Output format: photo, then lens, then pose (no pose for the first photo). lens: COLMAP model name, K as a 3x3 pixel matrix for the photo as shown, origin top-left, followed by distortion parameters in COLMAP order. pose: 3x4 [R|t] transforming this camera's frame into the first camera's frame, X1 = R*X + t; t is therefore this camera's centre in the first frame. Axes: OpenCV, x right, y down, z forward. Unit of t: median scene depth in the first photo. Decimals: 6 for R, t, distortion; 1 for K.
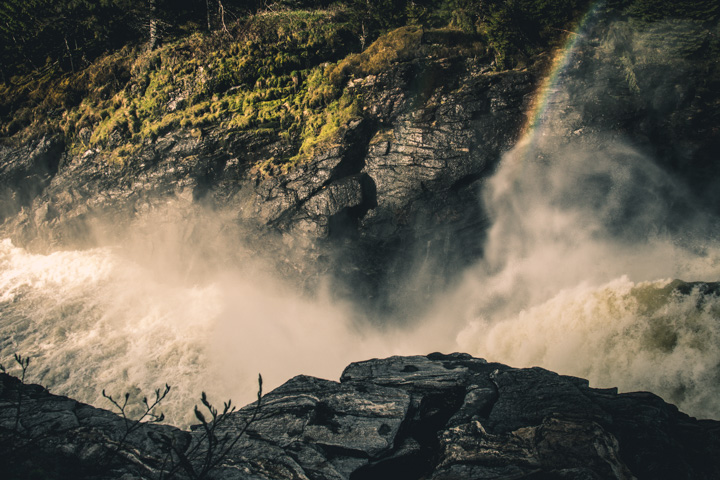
lens RADIAL K [[580.3, 0, 362.2], [0, 580.3, 243.1], [0, 0, 1]] dist [-0.042717, 0.034297]
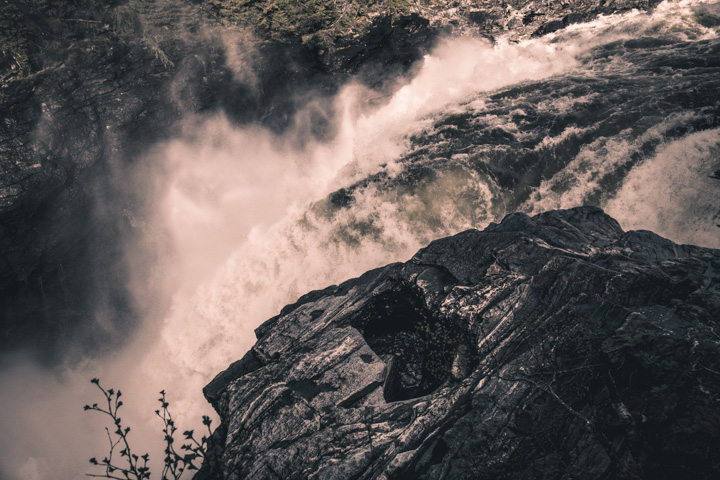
lens RADIAL K [[580.3, 0, 361.1], [0, 580.3, 236.8], [0, 0, 1]] dist [-0.042717, 0.034297]
pose [[0.585488, -0.377942, 0.717191, -0.589535], [0.388463, 0.907291, 0.160994, -0.039953], [-0.711548, 0.184343, 0.678025, 0.256485]]
